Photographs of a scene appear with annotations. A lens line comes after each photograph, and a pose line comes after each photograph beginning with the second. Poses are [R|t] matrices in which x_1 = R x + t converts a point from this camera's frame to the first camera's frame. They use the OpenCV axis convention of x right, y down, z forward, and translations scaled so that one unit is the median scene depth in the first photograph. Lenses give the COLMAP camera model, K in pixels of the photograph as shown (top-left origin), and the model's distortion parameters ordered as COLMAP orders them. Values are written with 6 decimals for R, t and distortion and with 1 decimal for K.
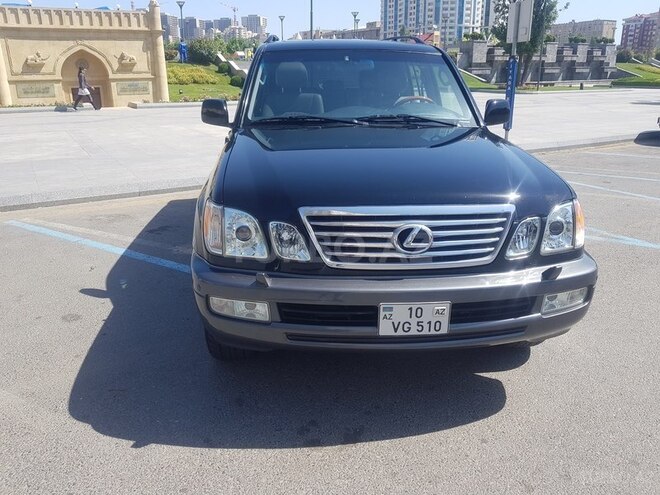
lens RADIAL K [[542.7, 0, 327.8], [0, 542.7, 244.1], [0, 0, 1]] dist [0.000015, -0.000600]
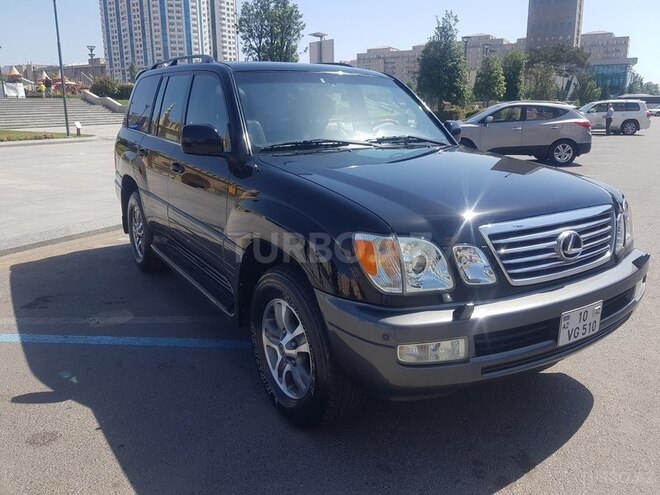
lens RADIAL K [[542.7, 0, 327.8], [0, 542.7, 244.1], [0, 0, 1]] dist [0.000015, -0.000600]
pose [[0.870558, -0.121839, 0.476742, -0.408881], [0.154333, 0.987581, -0.029428, -0.029088], [-0.467236, 0.099196, 0.878550, 0.179441]]
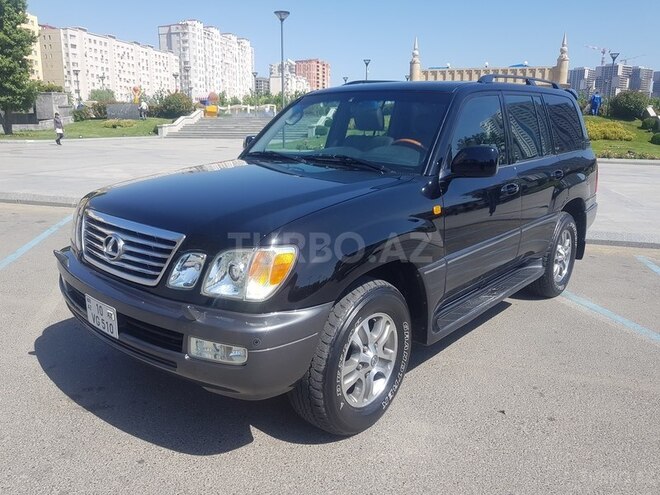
lens RADIAL K [[550.0, 0, 330.5], [0, 550.0, 258.4], [0, 0, 1]] dist [-0.000961, -0.003073]
pose [[0.661833, 0.187462, -0.725834, 0.743241], [-0.242422, 0.969725, 0.029406, -0.074985], [0.709372, 0.156496, 0.687241, 0.300407]]
